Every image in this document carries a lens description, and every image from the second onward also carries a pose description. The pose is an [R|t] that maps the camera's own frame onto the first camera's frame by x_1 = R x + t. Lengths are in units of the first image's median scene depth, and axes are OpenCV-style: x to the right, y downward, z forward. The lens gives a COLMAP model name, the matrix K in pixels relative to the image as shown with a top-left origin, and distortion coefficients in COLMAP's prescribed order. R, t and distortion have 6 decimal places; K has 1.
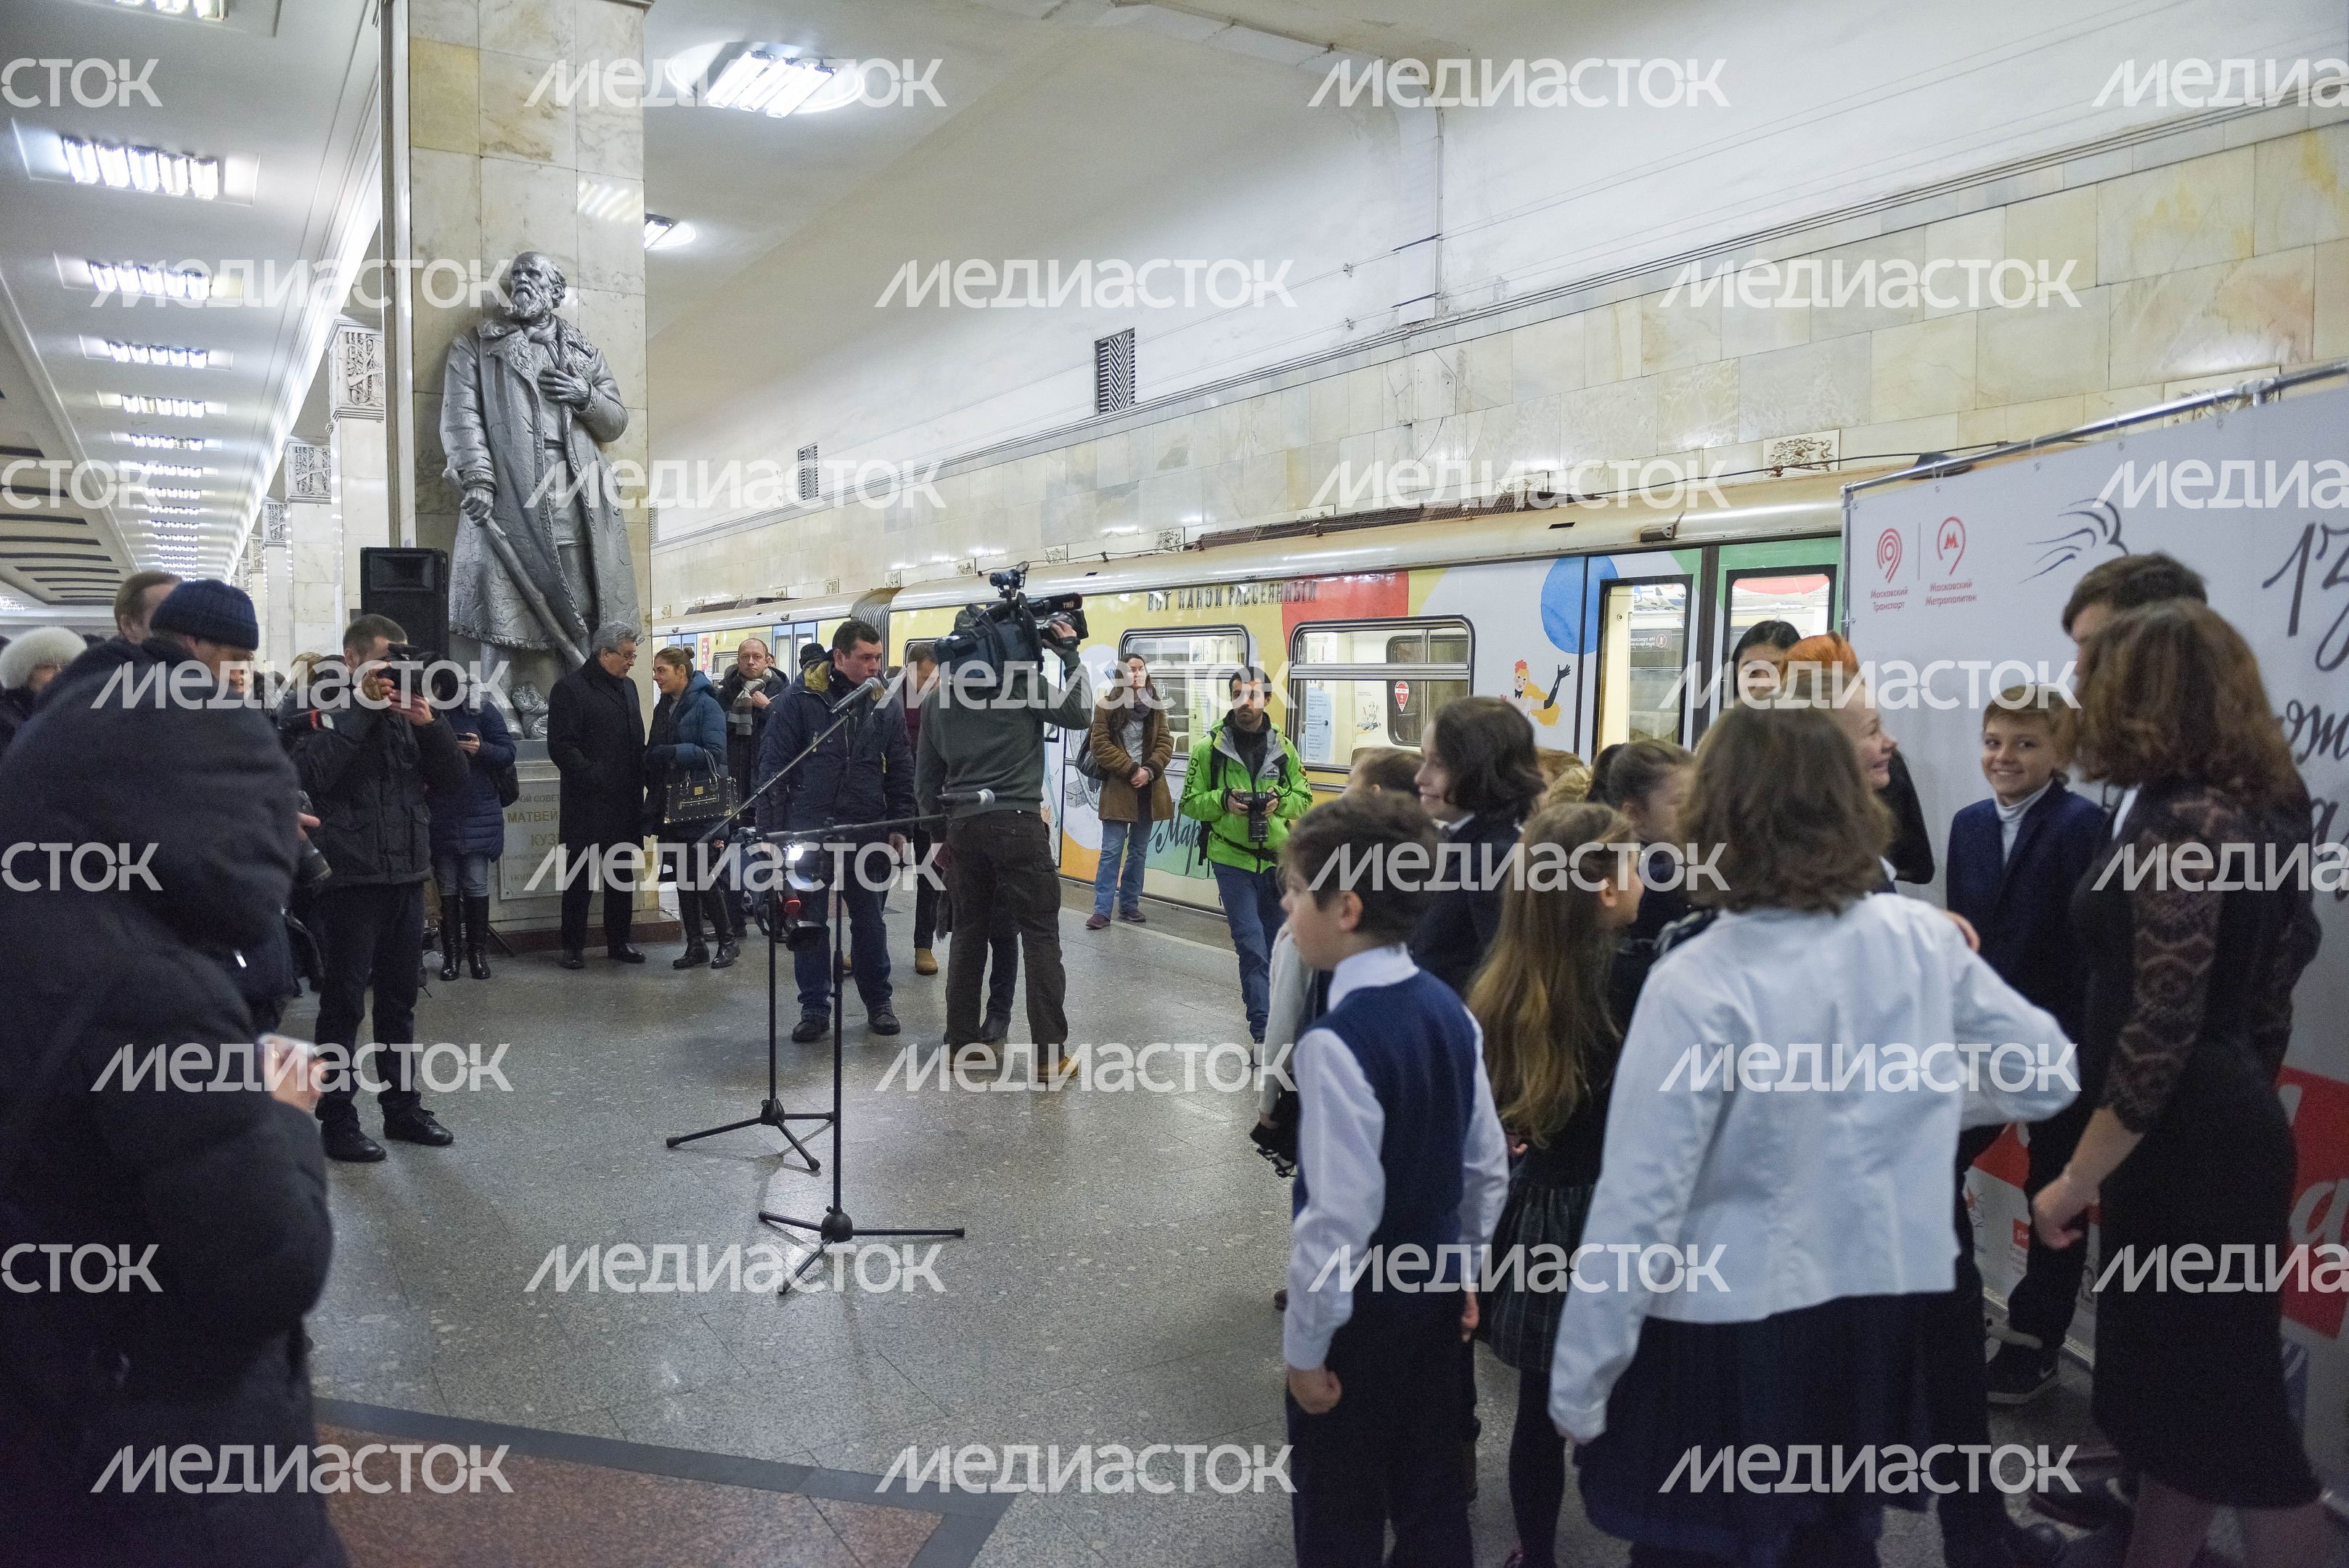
lens RADIAL K [[1608.5, 0, 1176.2], [0, 1608.5, 792.6], [0, 0, 1]] dist [-0.047837, -0.001713]
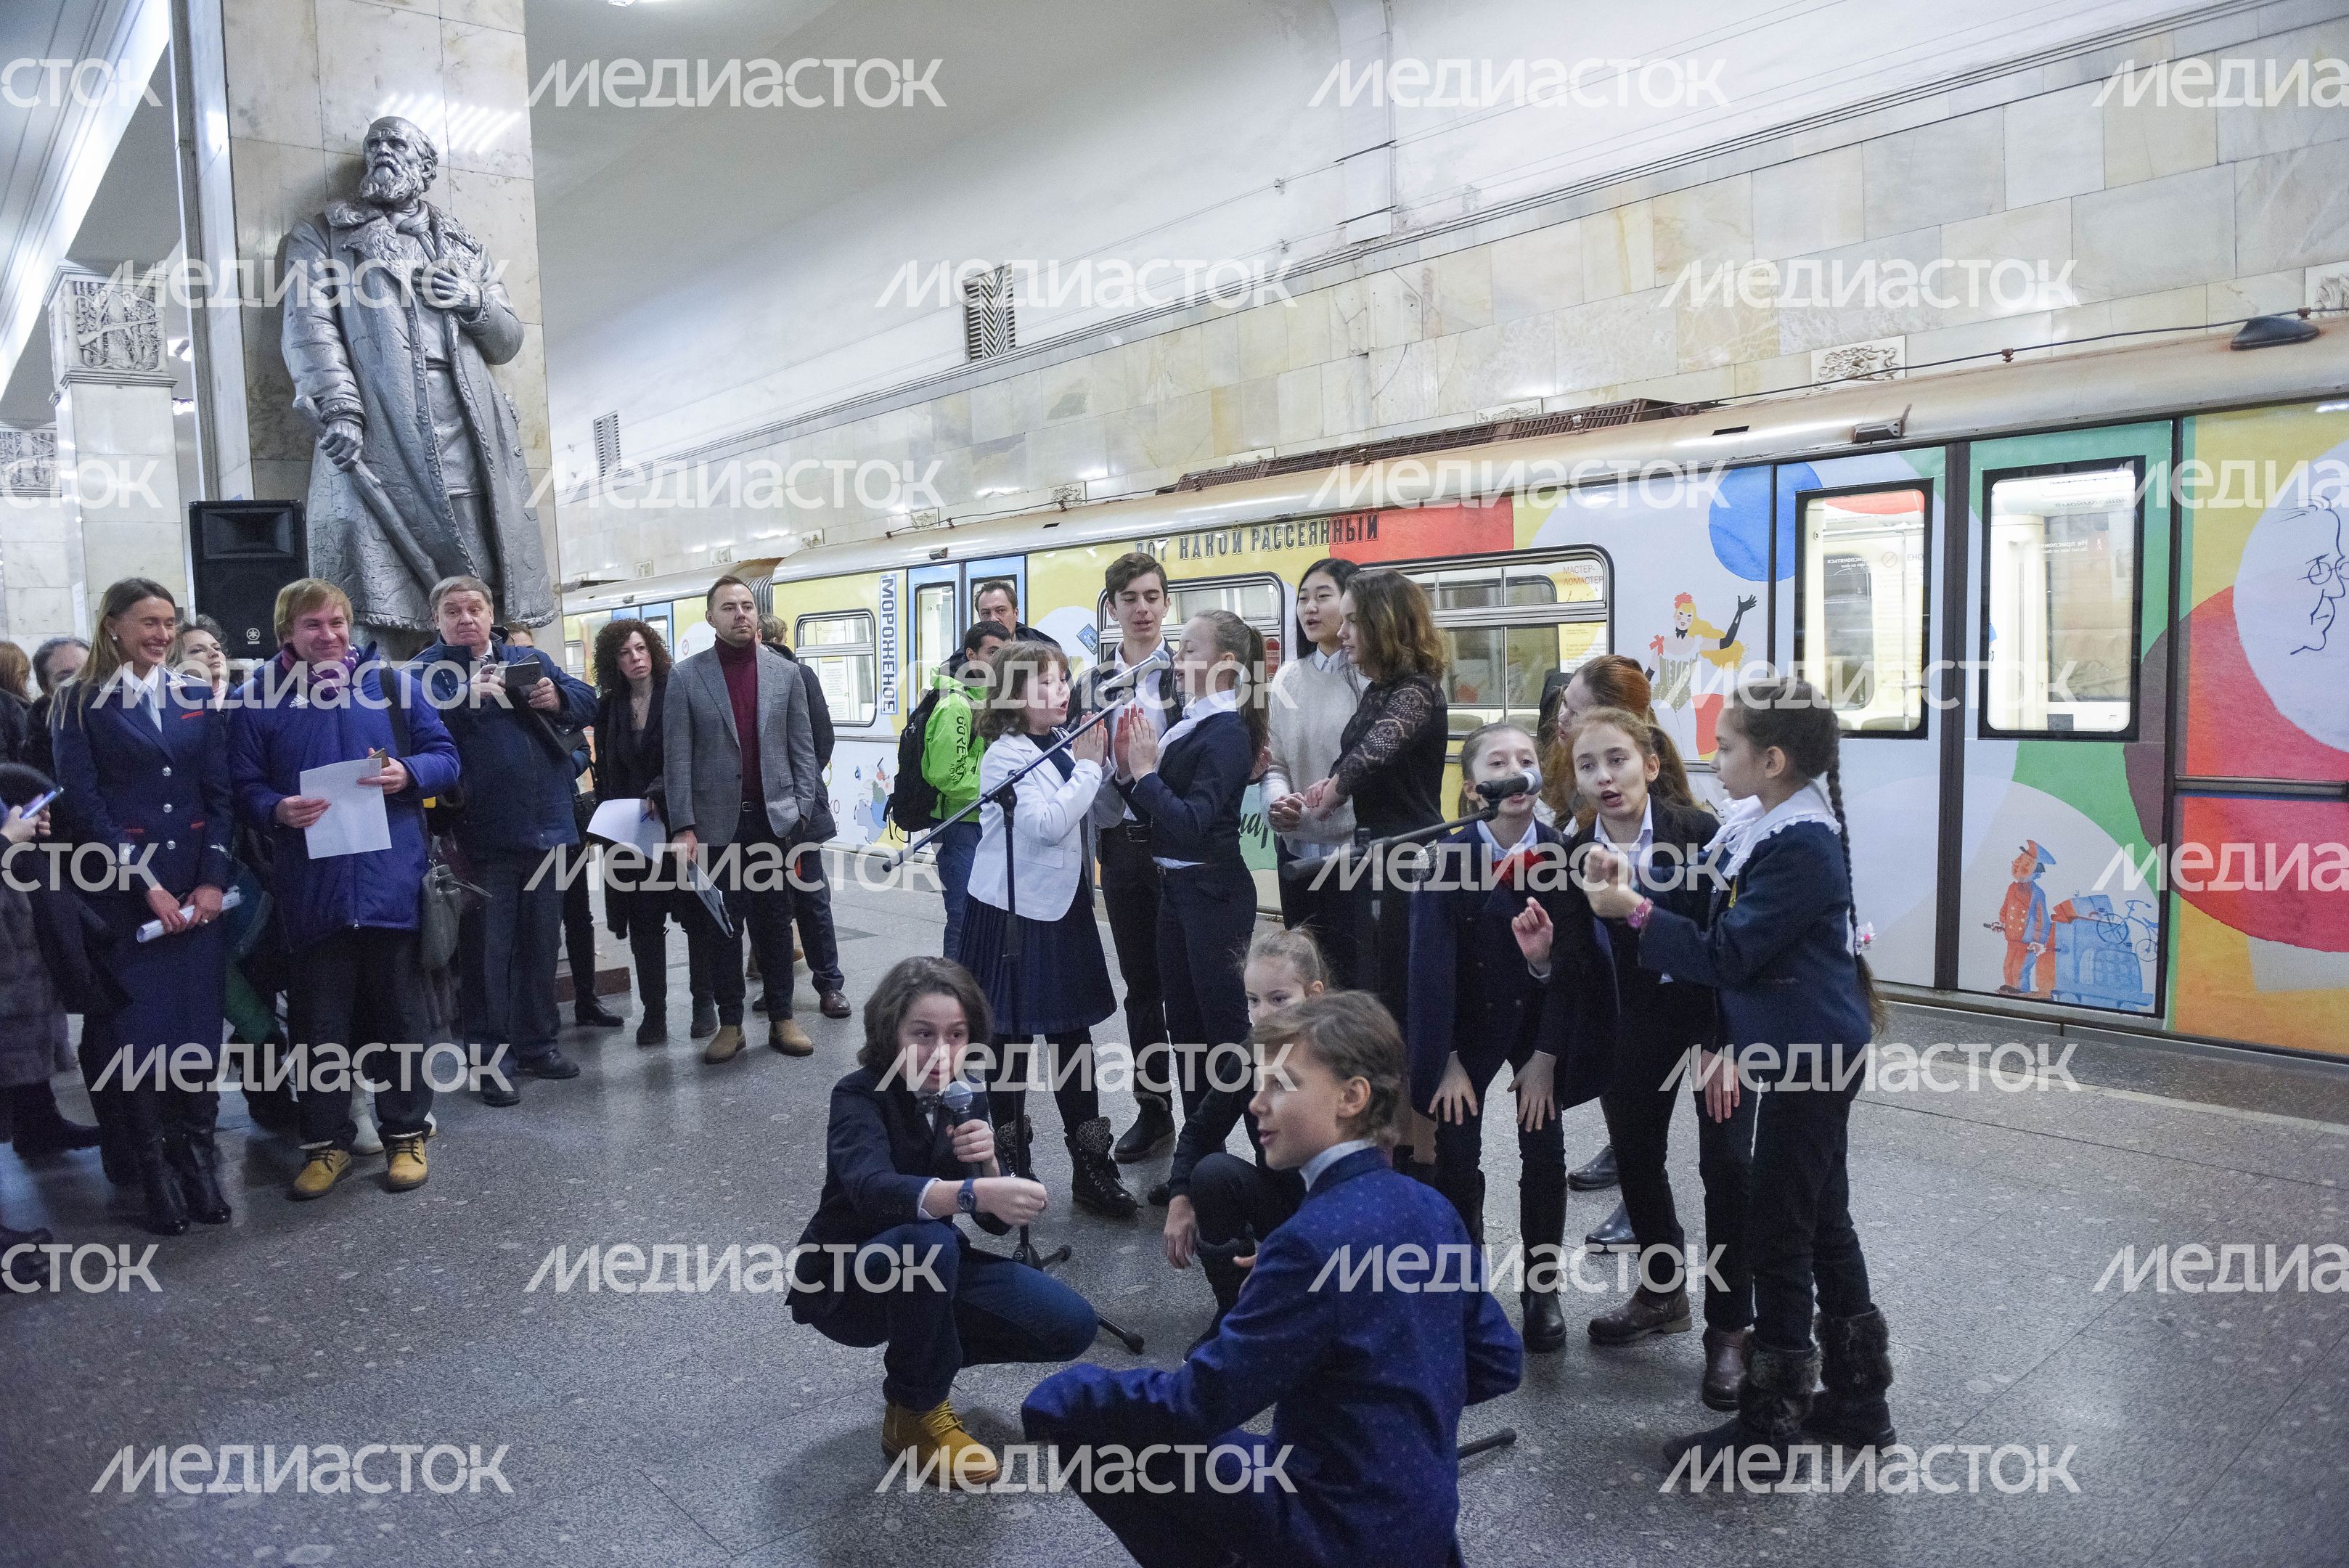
lens RADIAL K [[1605.4, 0, 1173.9], [0, 1605.4, 793.1], [0, 0, 1]] dist [-0.047590, -0.005762]
pose [[0.988119, -0.054645, 0.143648, -0.149494], [0.052800, 0.998467, 0.016622, -0.004731], [-0.144336, -0.008840, 0.989489, 0.176418]]
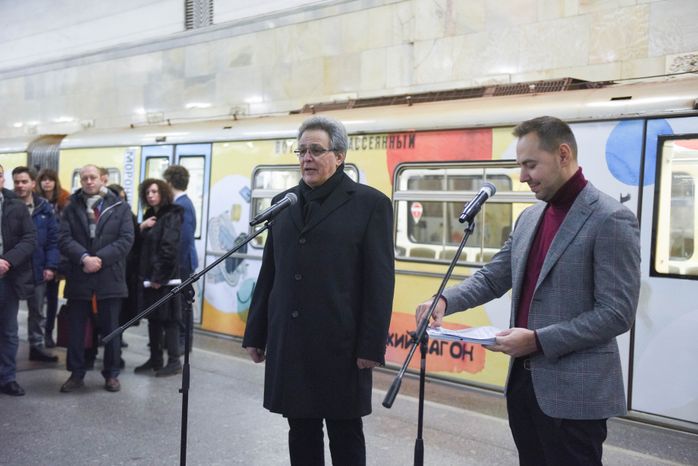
lens RADIAL K [[897.1, 0, 348.4], [0, 897.1, 237.7], [0, 0, 1]] dist [0.110583, 0.019185]
pose [[0.977860, 0.011292, 0.208955, -0.146924], [-0.004710, 0.999478, -0.031971, -0.009472], [-0.209207, 0.030279, 0.977403, 0.201678]]
